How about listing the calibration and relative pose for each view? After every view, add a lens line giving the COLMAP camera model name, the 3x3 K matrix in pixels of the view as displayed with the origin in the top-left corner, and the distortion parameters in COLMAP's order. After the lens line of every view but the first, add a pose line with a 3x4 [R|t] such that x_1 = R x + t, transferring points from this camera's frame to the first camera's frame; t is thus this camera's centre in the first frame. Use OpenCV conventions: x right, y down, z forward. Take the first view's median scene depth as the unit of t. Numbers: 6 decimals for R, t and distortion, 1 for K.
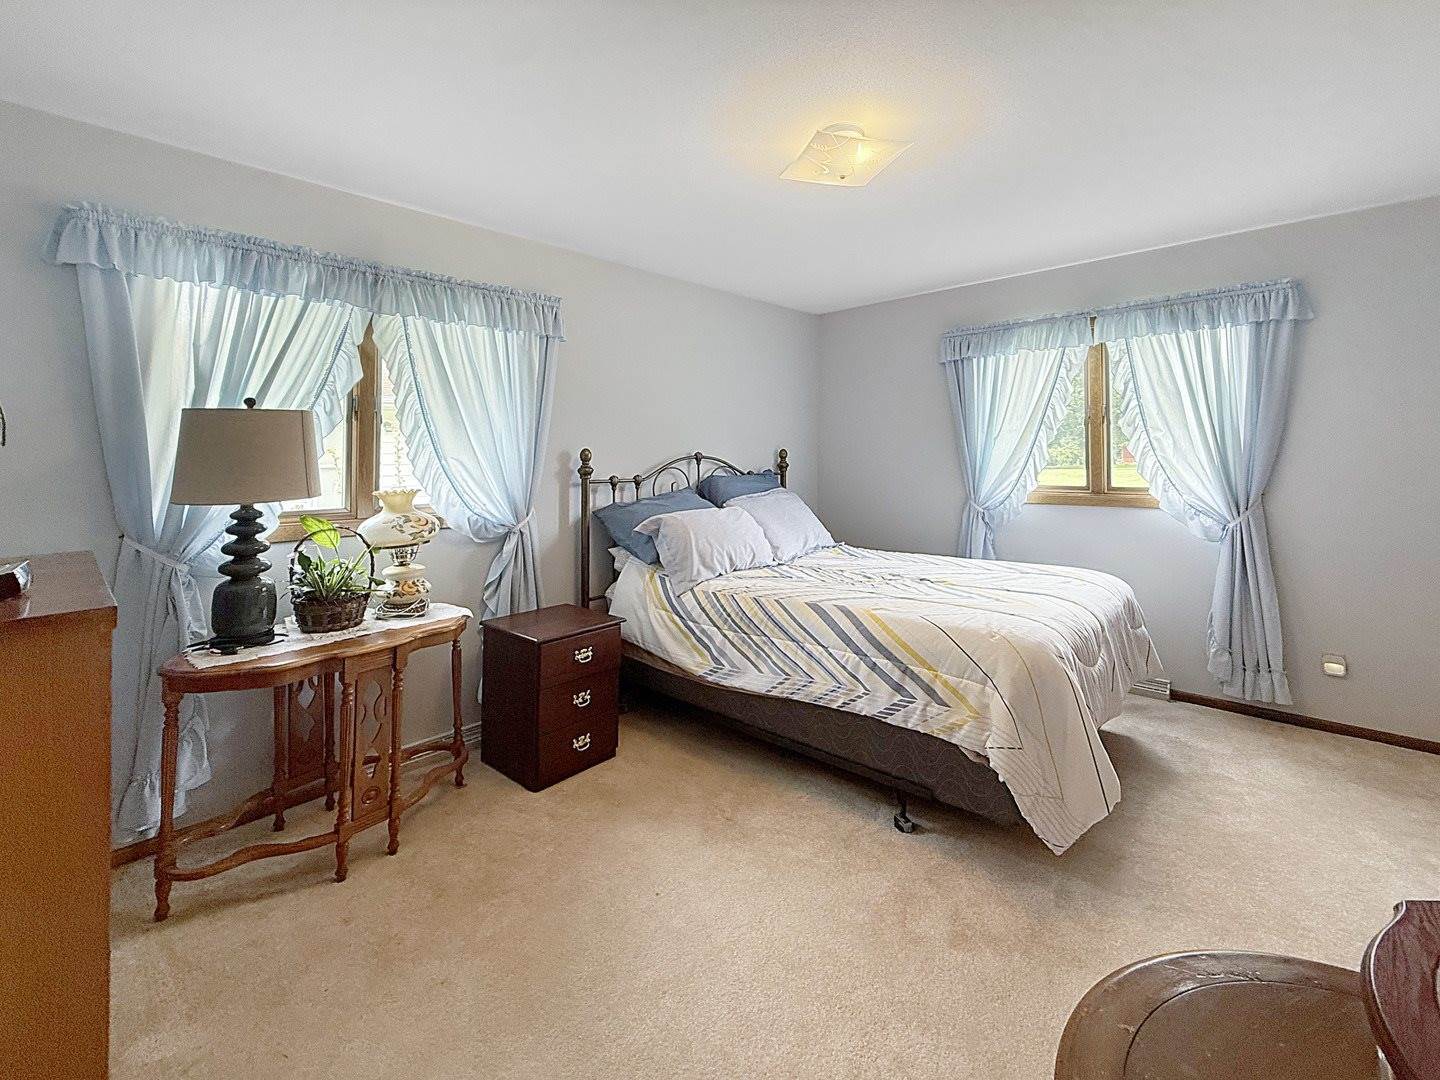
lens RADIAL K [[610.0, 0, 716.8], [0, 610.0, 487.6], [0, 0, 1]] dist [0.001873, 0.000325]
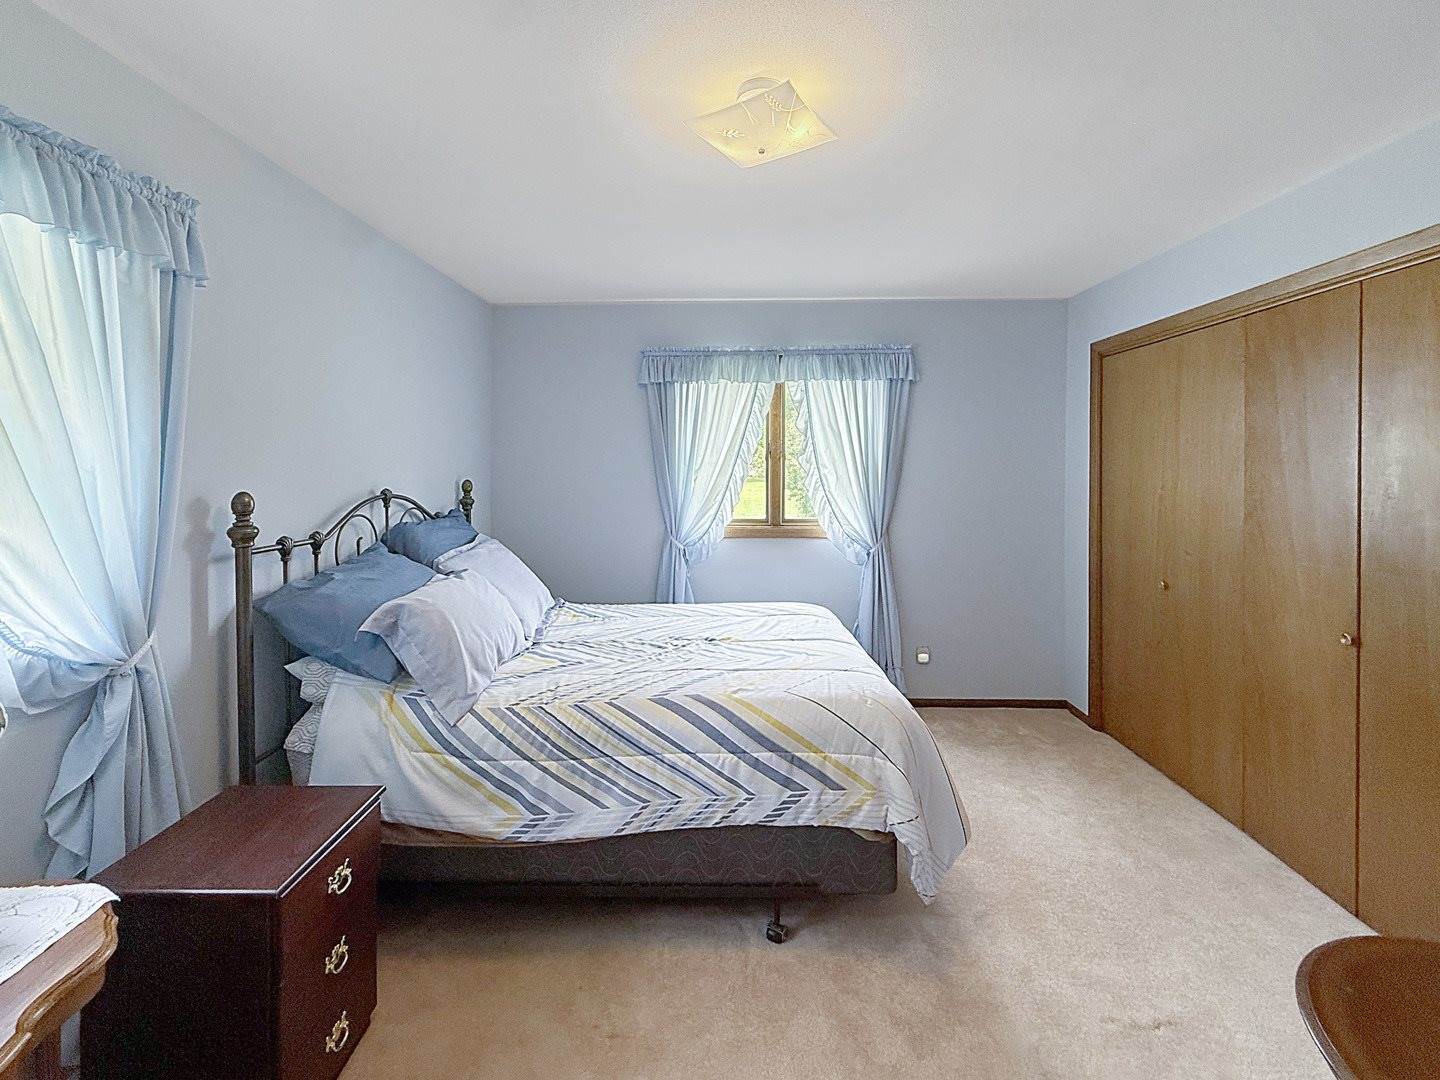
lens RADIAL K [[675.1, 0, 756.1], [0, 675.1, 529.9], [0, 0, 1]] dist [0.001414, 0.000593]
pose [[0.763171, -0.035258, 0.645234, -0.269040], [0.014672, 0.999198, 0.037246, -0.048208], [-0.646030, -0.018958, 0.763076, 0.255490]]
